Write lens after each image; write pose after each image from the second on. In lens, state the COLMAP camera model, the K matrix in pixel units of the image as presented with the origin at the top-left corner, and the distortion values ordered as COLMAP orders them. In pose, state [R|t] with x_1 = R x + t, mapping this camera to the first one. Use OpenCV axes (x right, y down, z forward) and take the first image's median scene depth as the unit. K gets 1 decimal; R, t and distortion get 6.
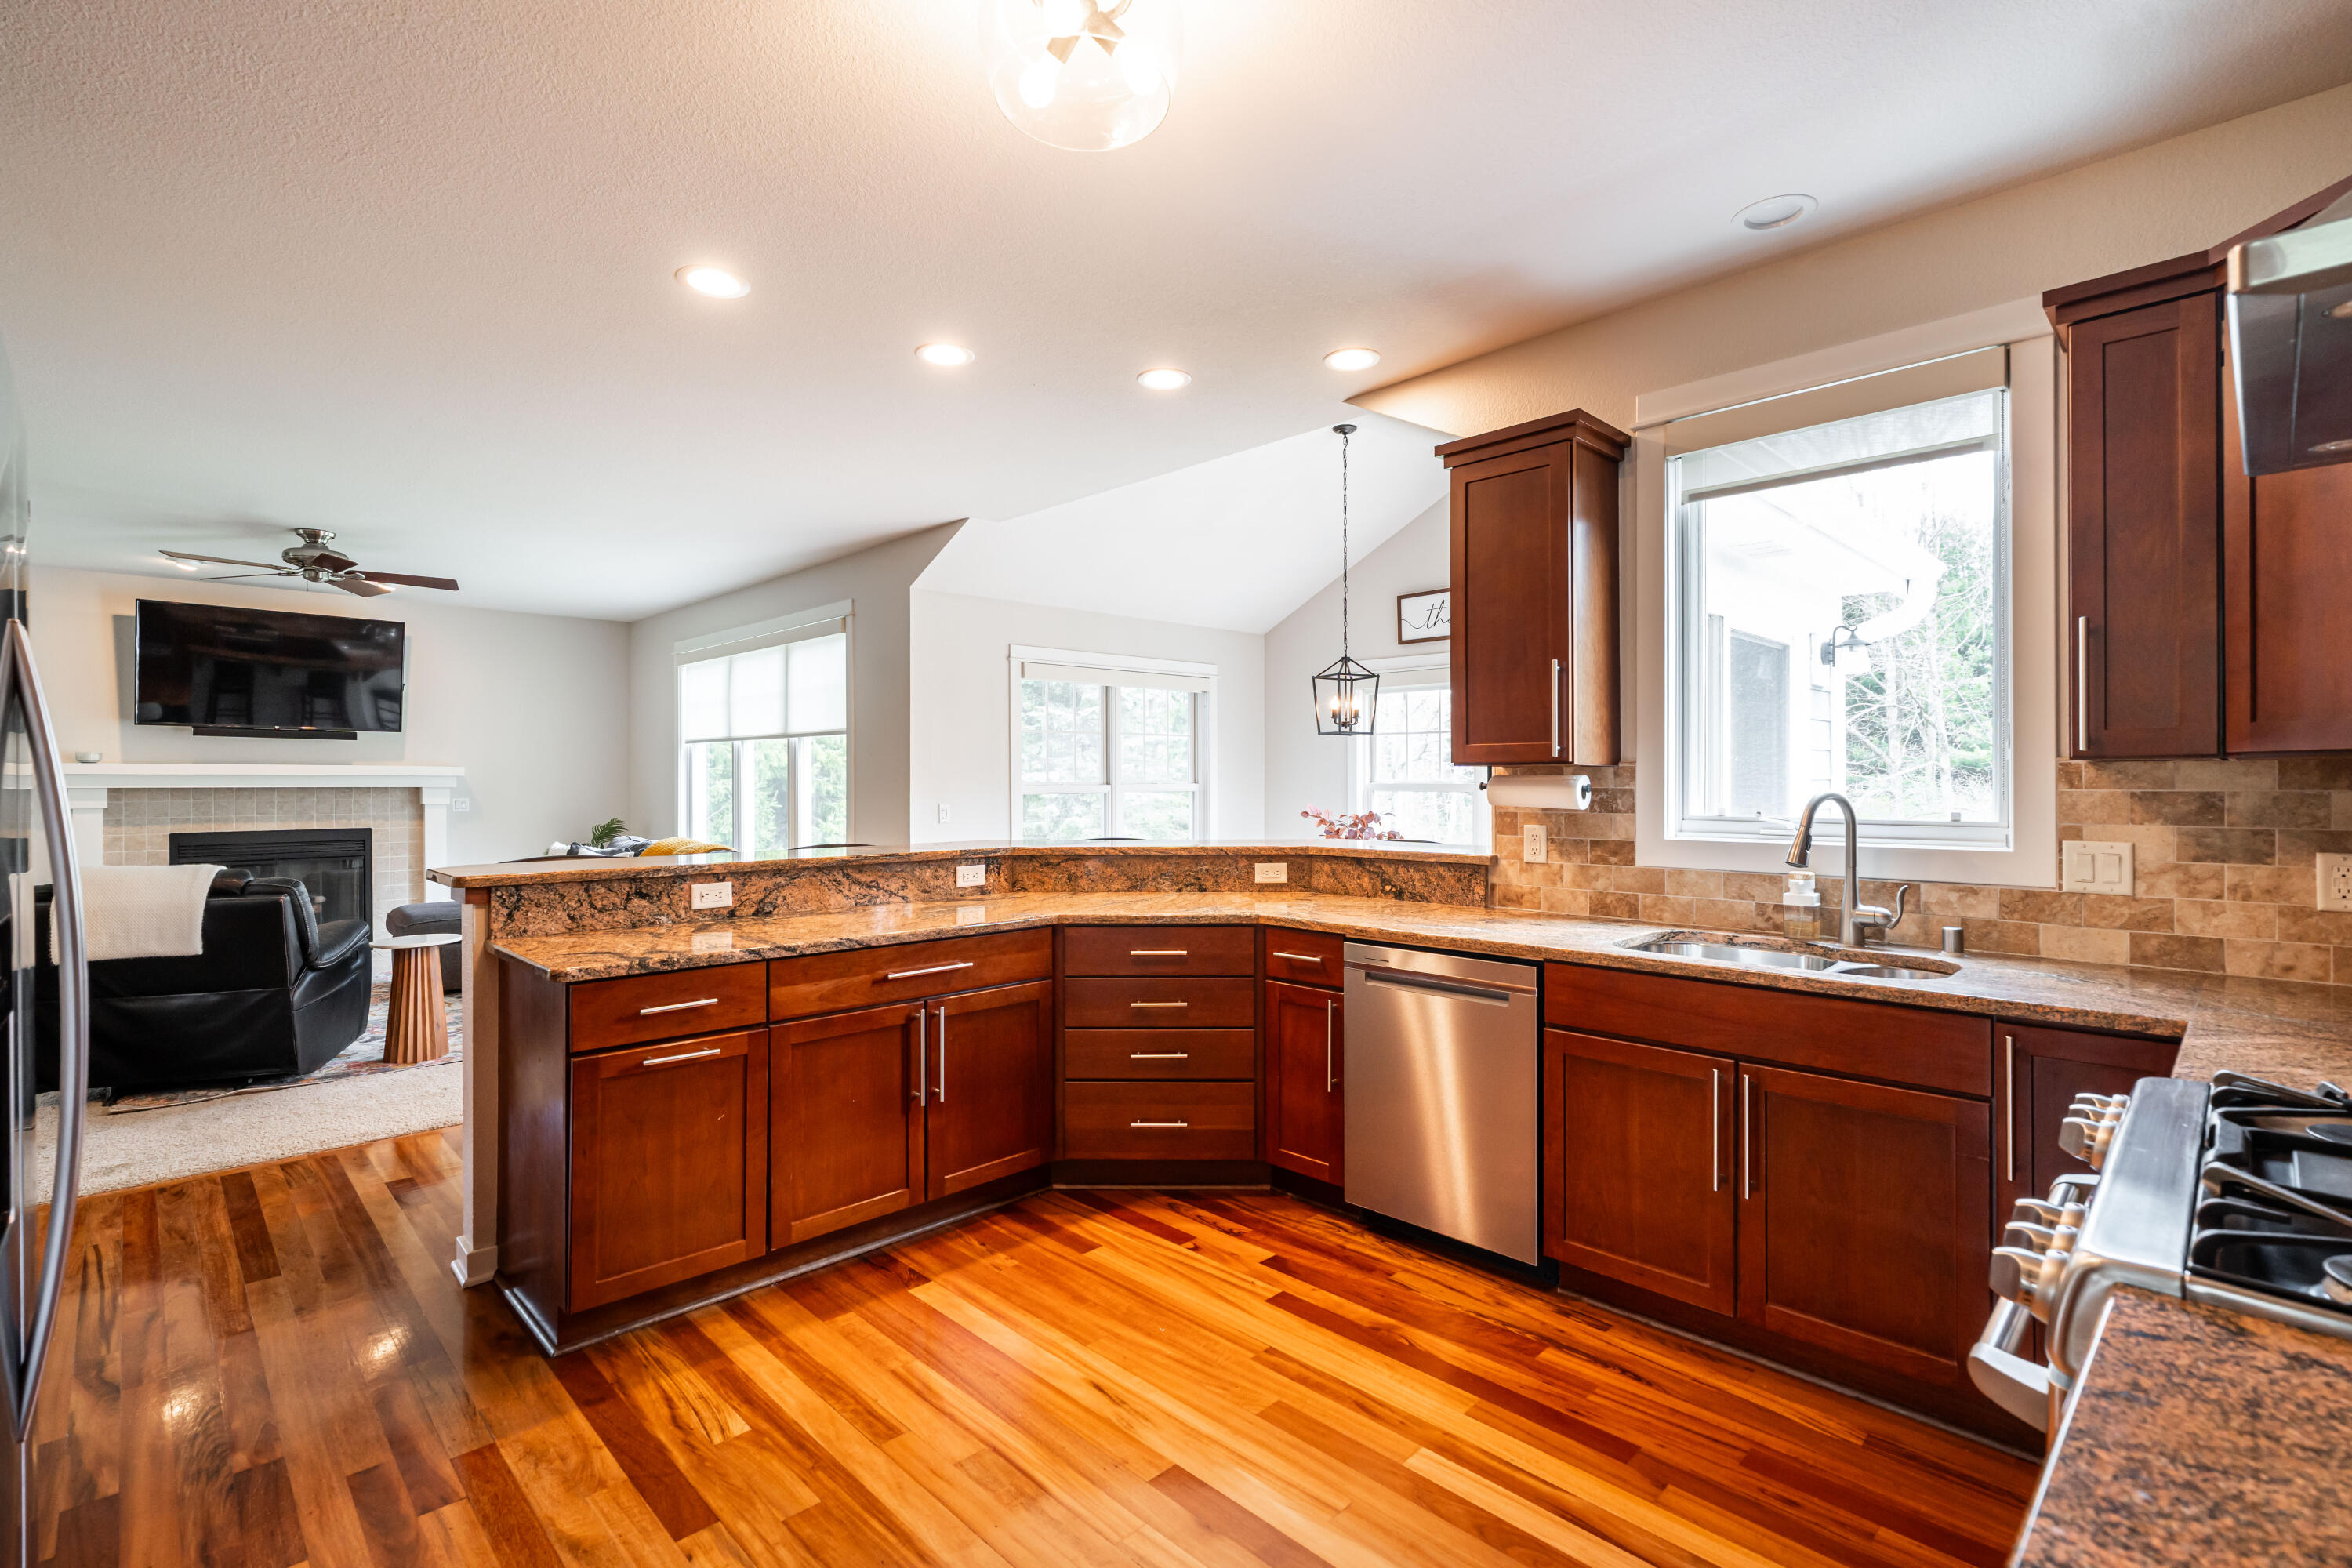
lens RADIAL K [[1060.3, 0, 1175.7], [0, 1060.3, 774.2], [0, 0, 1]] dist [-0.001749, -0.000113]
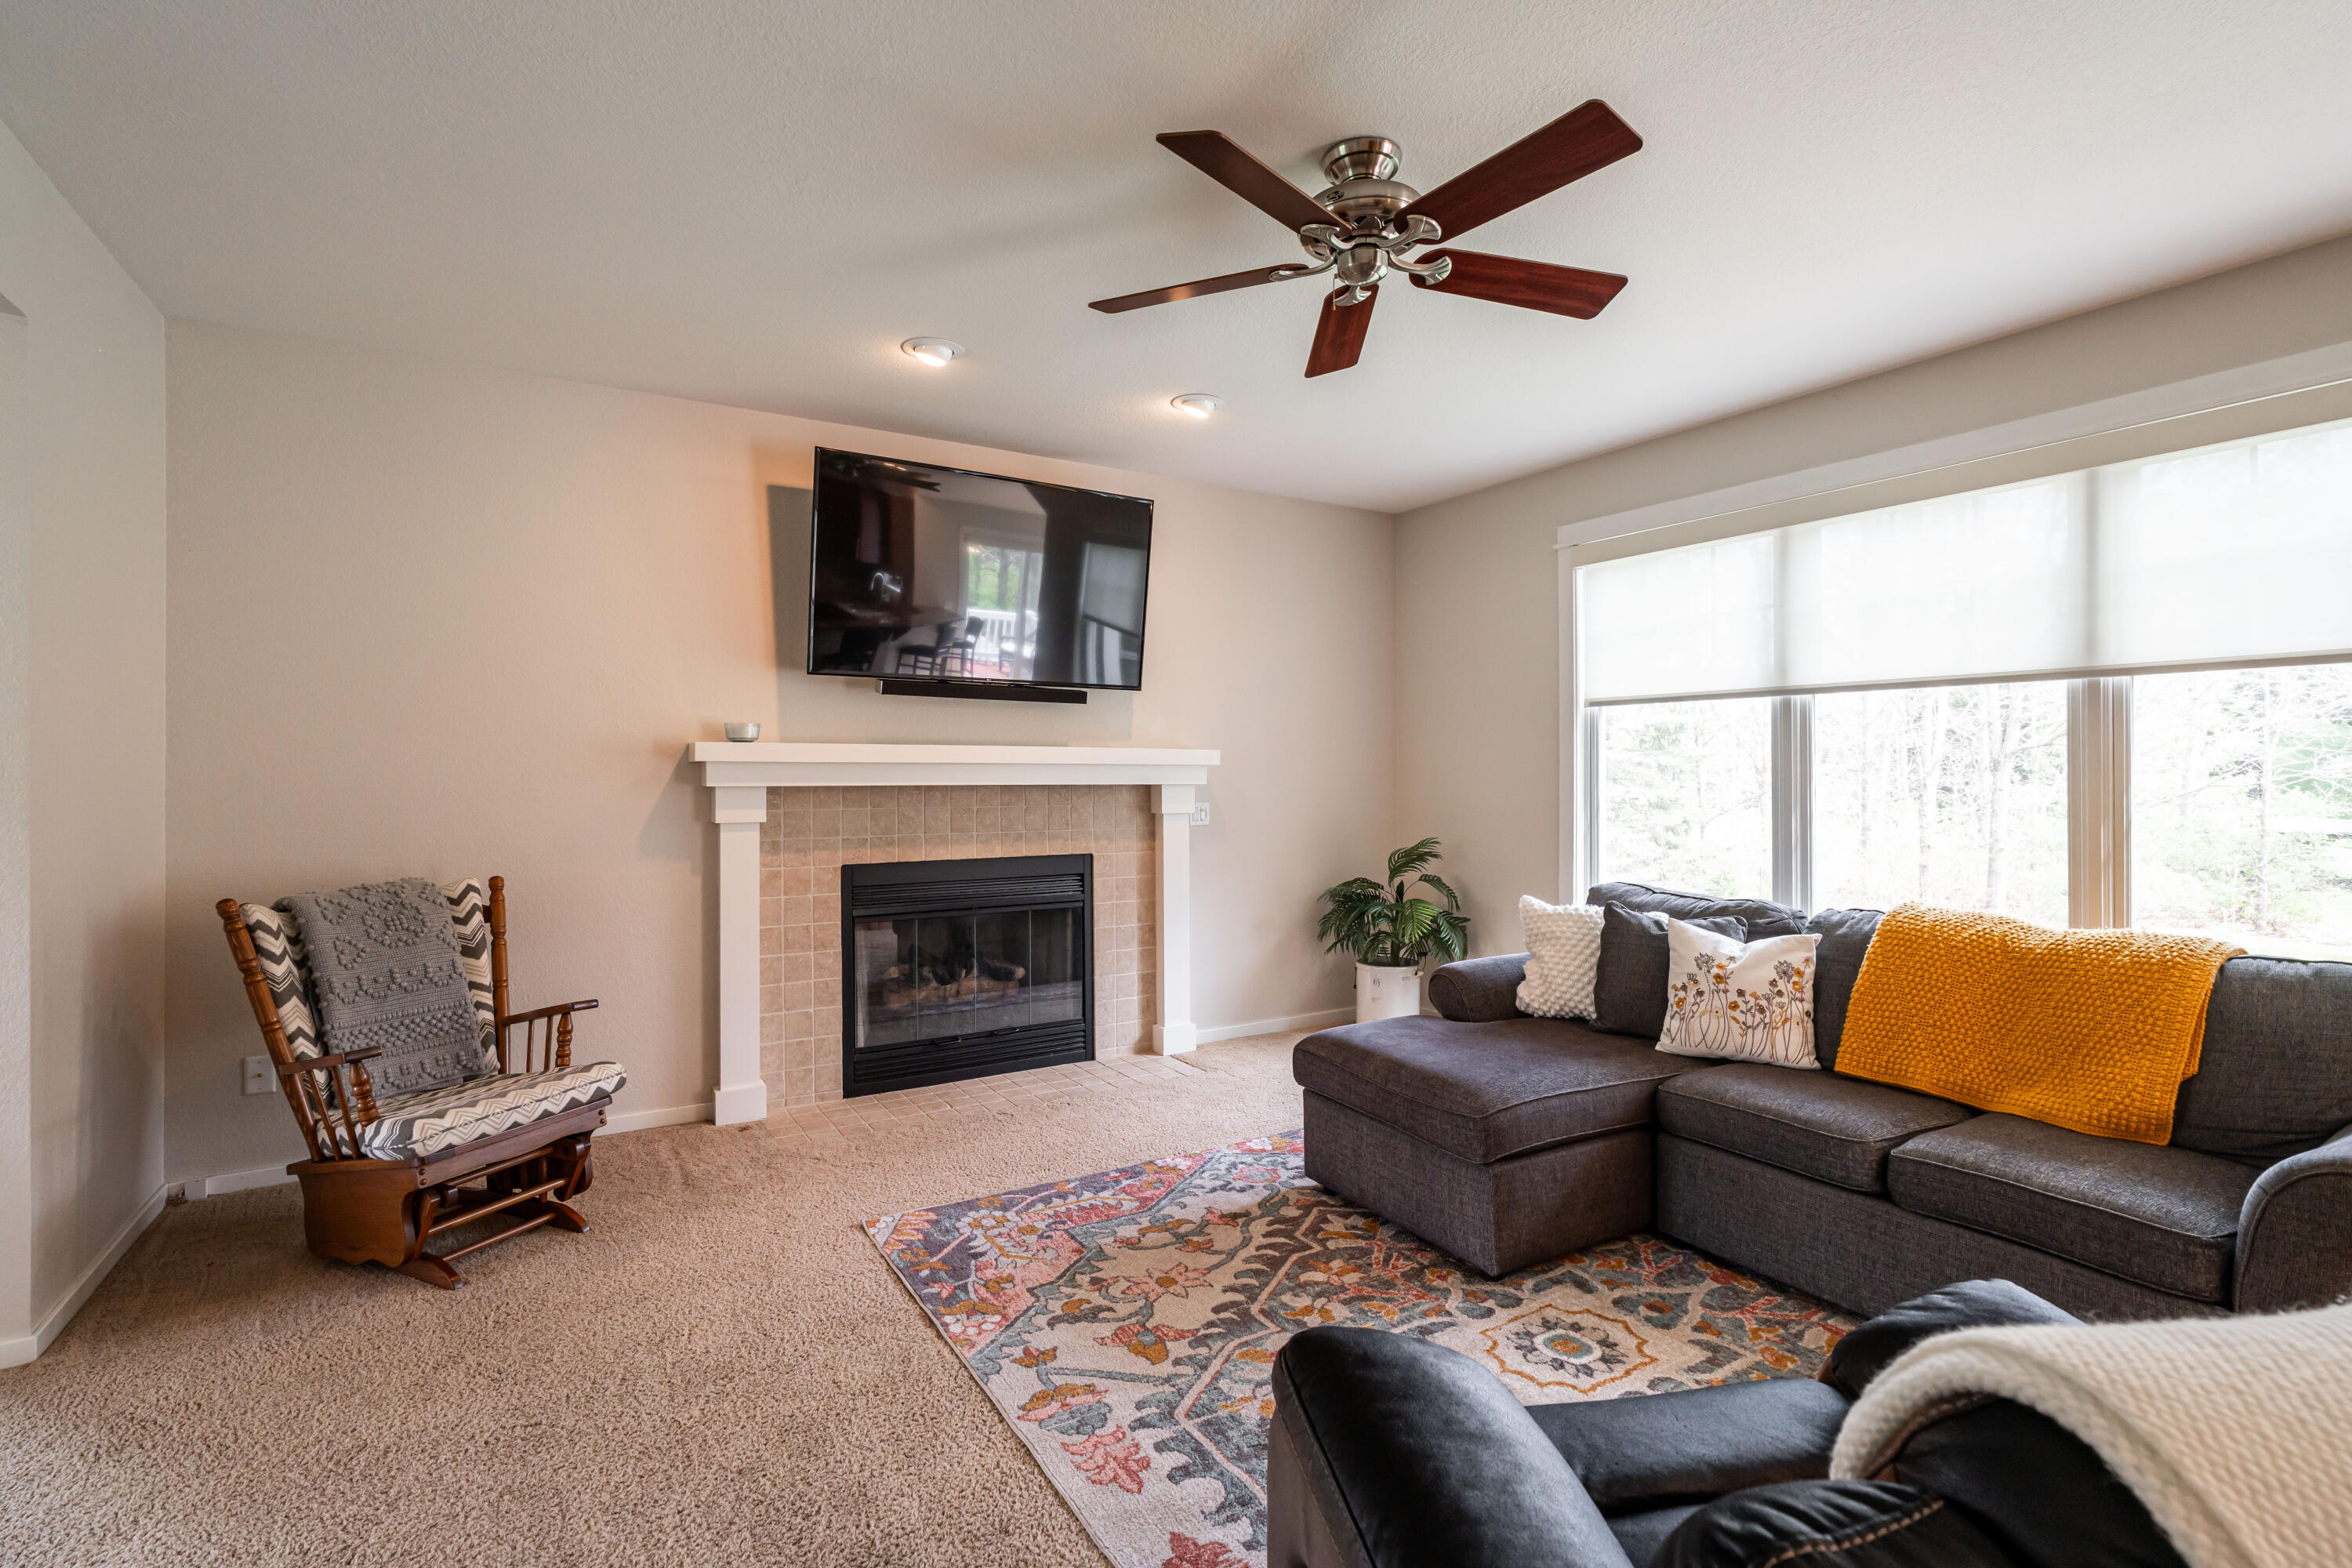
lens RADIAL K [[1069.6, 0, 1185.6], [0, 1069.6, 775.4], [0, 0, 1]] dist [-0.002207, -0.000205]
pose [[0.973577, -0.002552, -0.228346, -1.254171], [0.003795, 0.999980, 0.005003, 0.009341], [0.228329, -0.005737, 0.973567, 0.938182]]
